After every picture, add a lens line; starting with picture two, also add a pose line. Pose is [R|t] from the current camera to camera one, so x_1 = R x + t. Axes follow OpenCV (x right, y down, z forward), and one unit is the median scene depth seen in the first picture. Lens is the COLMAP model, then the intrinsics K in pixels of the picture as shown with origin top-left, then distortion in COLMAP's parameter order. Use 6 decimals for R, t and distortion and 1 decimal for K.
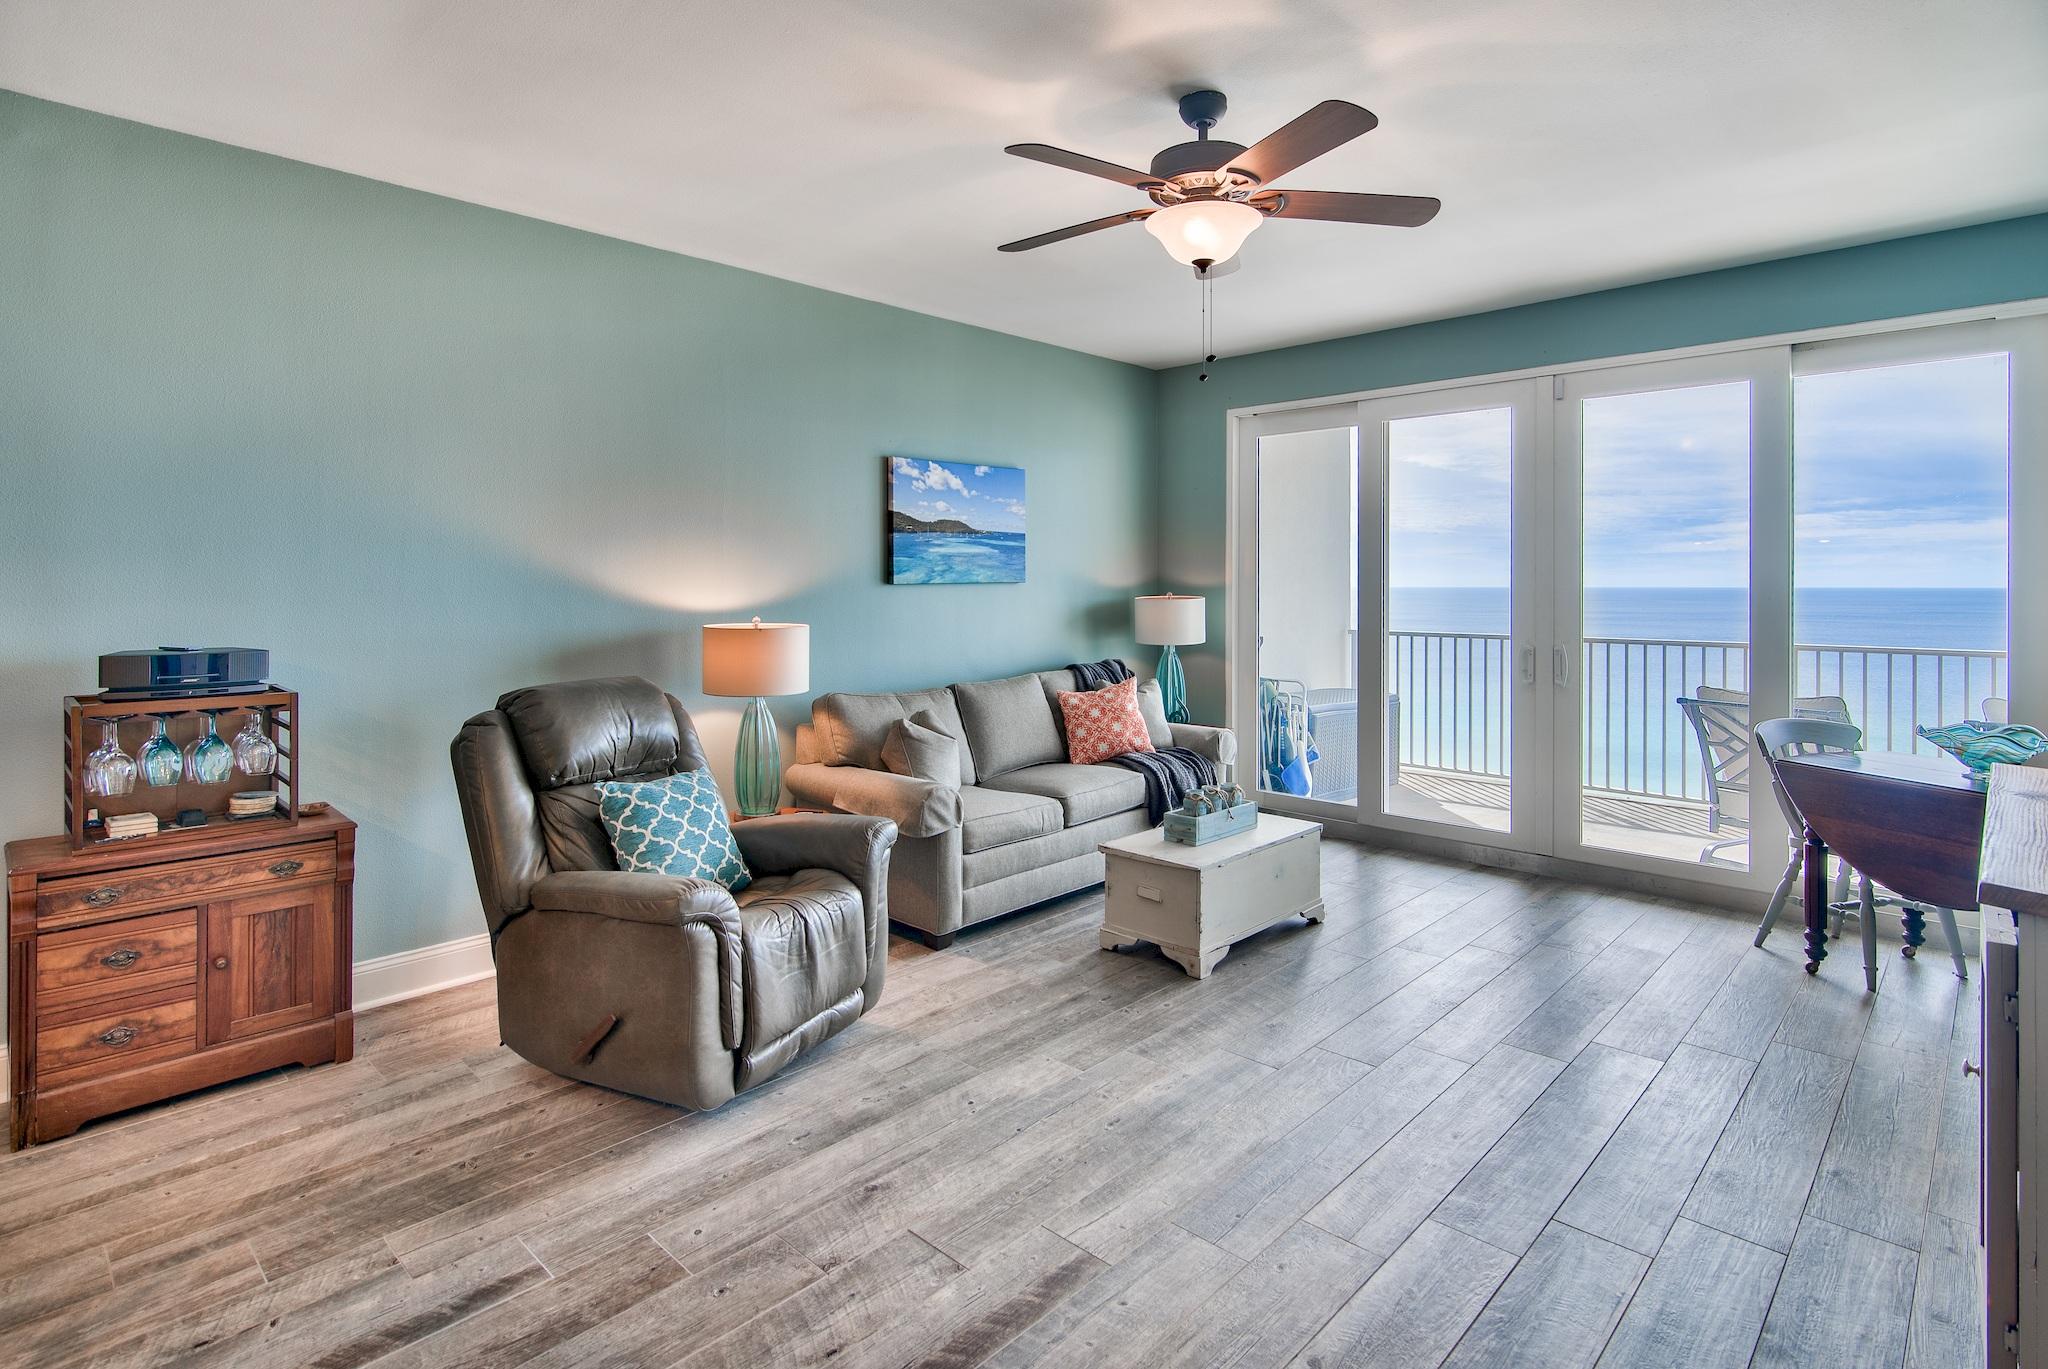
lens RADIAL K [[1035.9, 0, 1029.4], [0, 1035.9, 589.4], [0, 0, 1]] dist [0.000042, -0.000560]
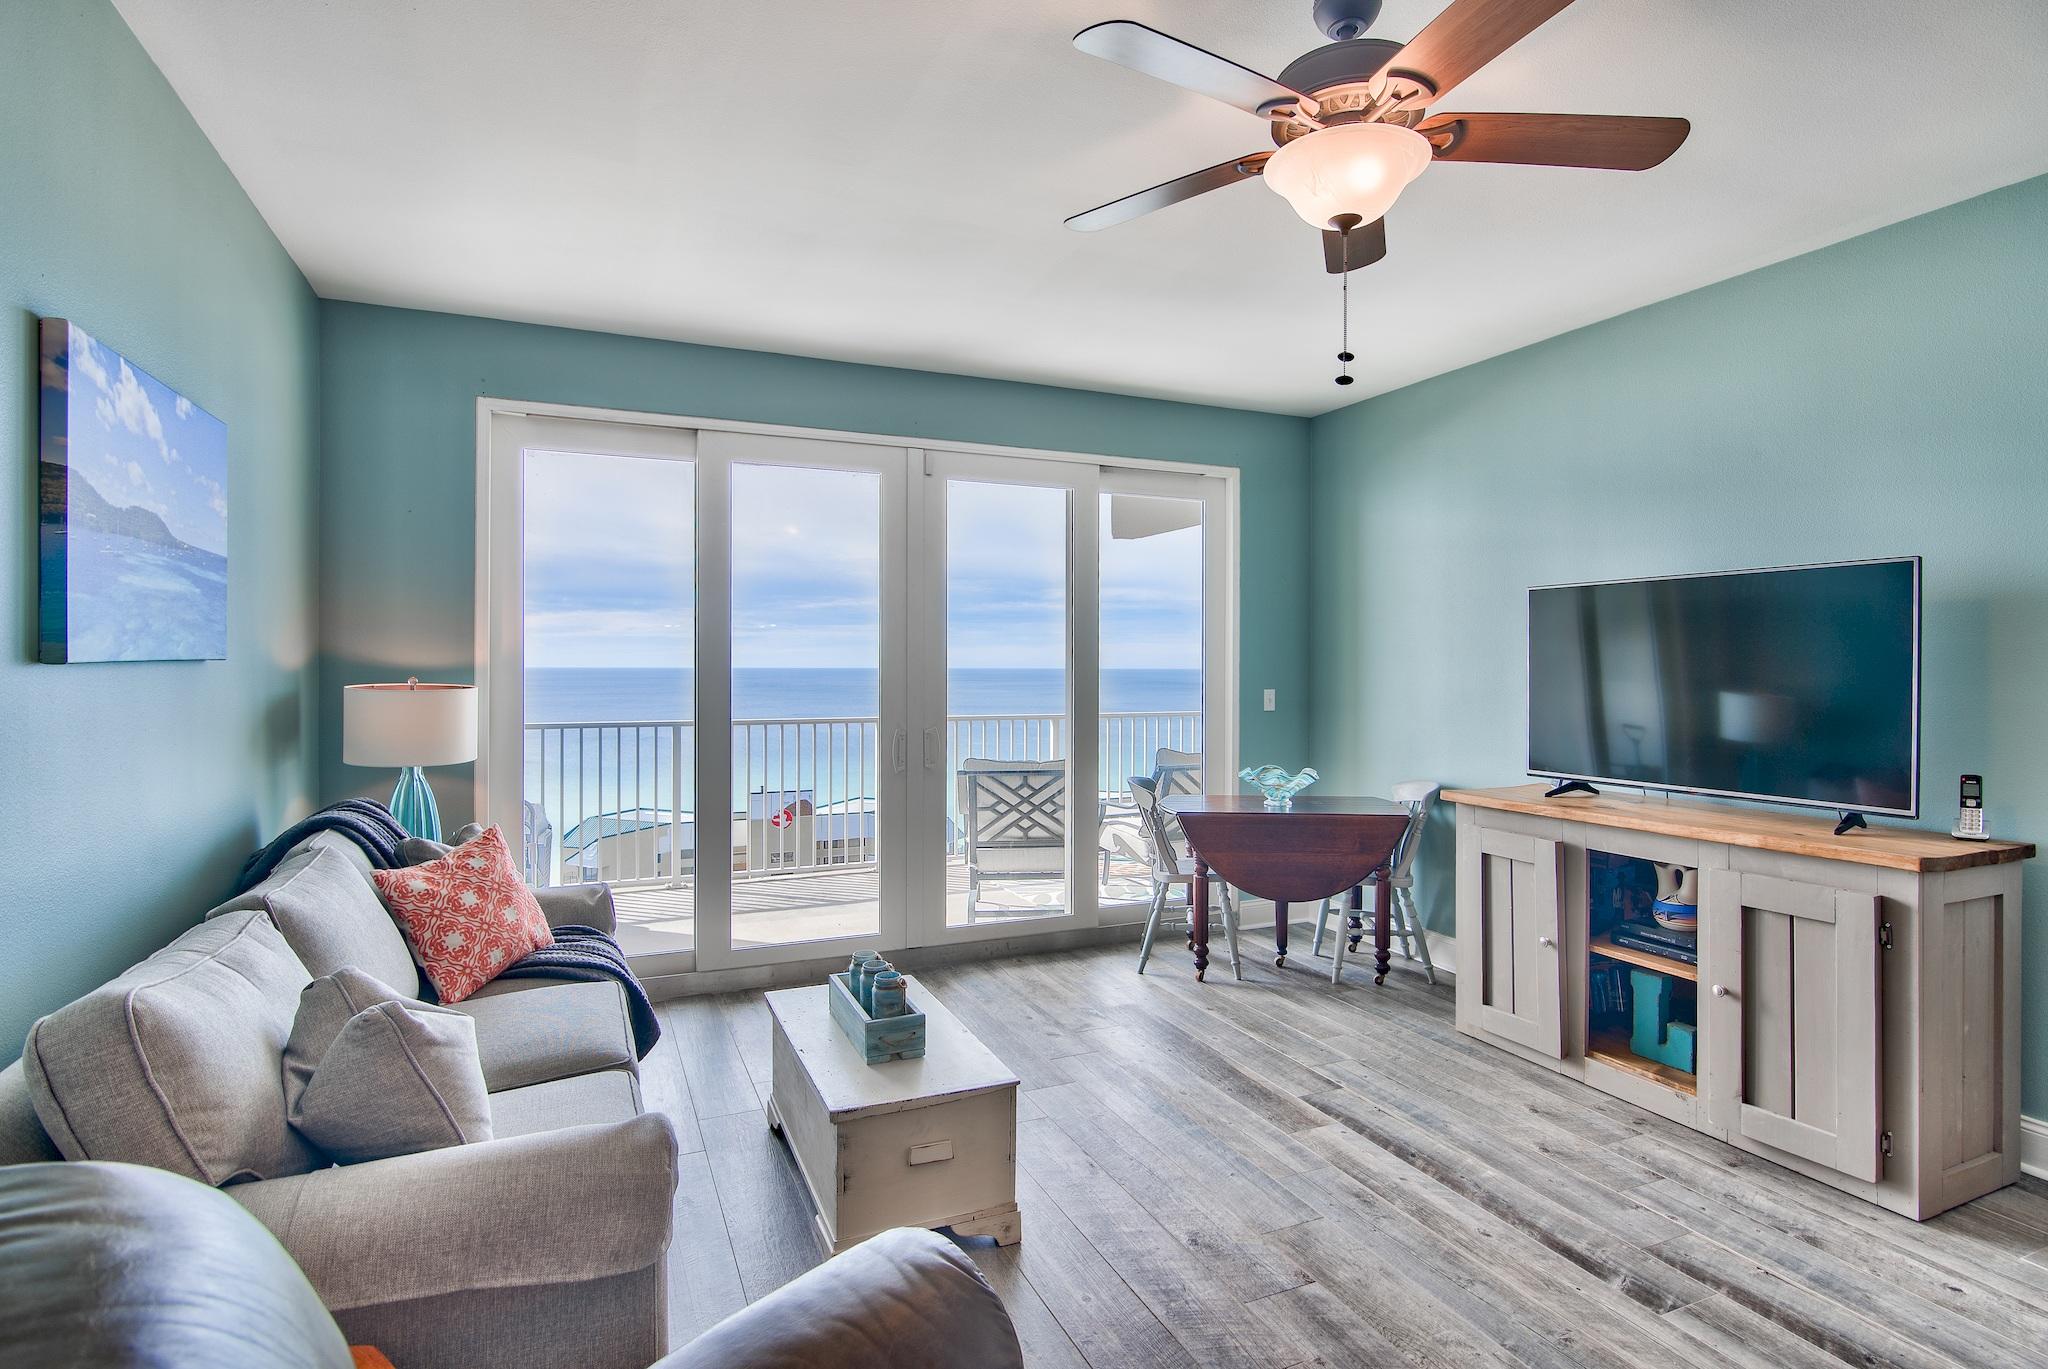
lens RADIAL K [[1023.5, 0, 1025.0], [0, 1023.5, 666.5], [0, 0, 1]] dist [-0.001353, -0.000323]
pose [[0.386702, -0.000241, 0.922205, -0.407903], [0.003311, 0.999994, -0.001127, -0.002765], [-0.922199, 0.003489, 0.386701, 0.654208]]
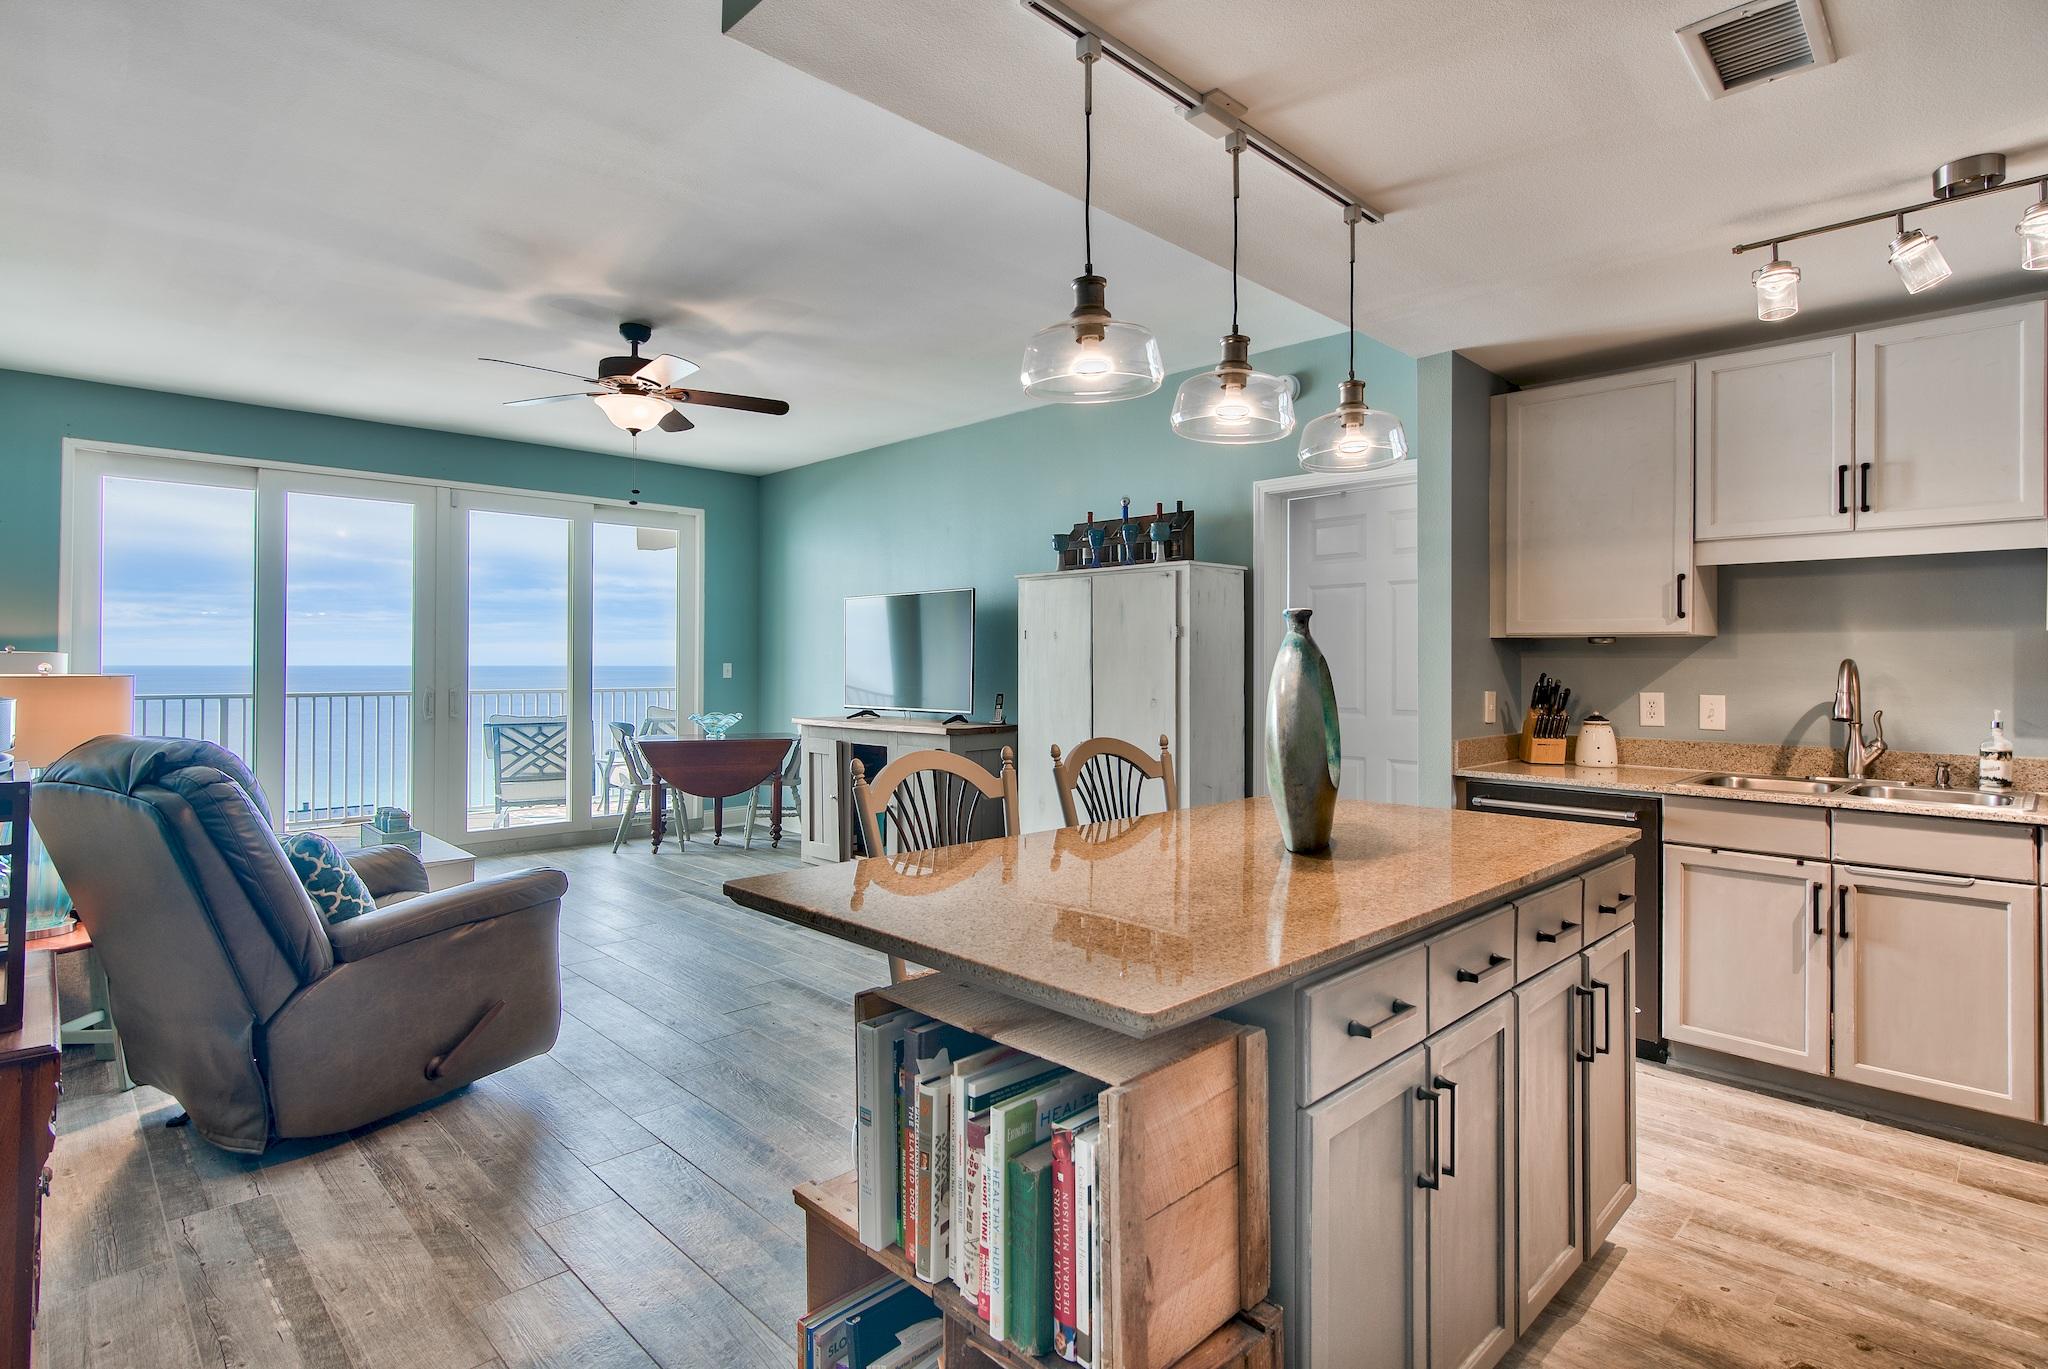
lens RADIAL K [[1023.6, 0, 1021.8], [0, 1023.6, 649.8], [0, 0, 1]] dist [0.000864, -0.000178]
pose [[0.038302, 0.013251, 0.999178, -0.957582], [0.004044, 0.999902, -0.013416, 0.029745], [-0.999258, 0.004555, 0.038244, 0.247850]]
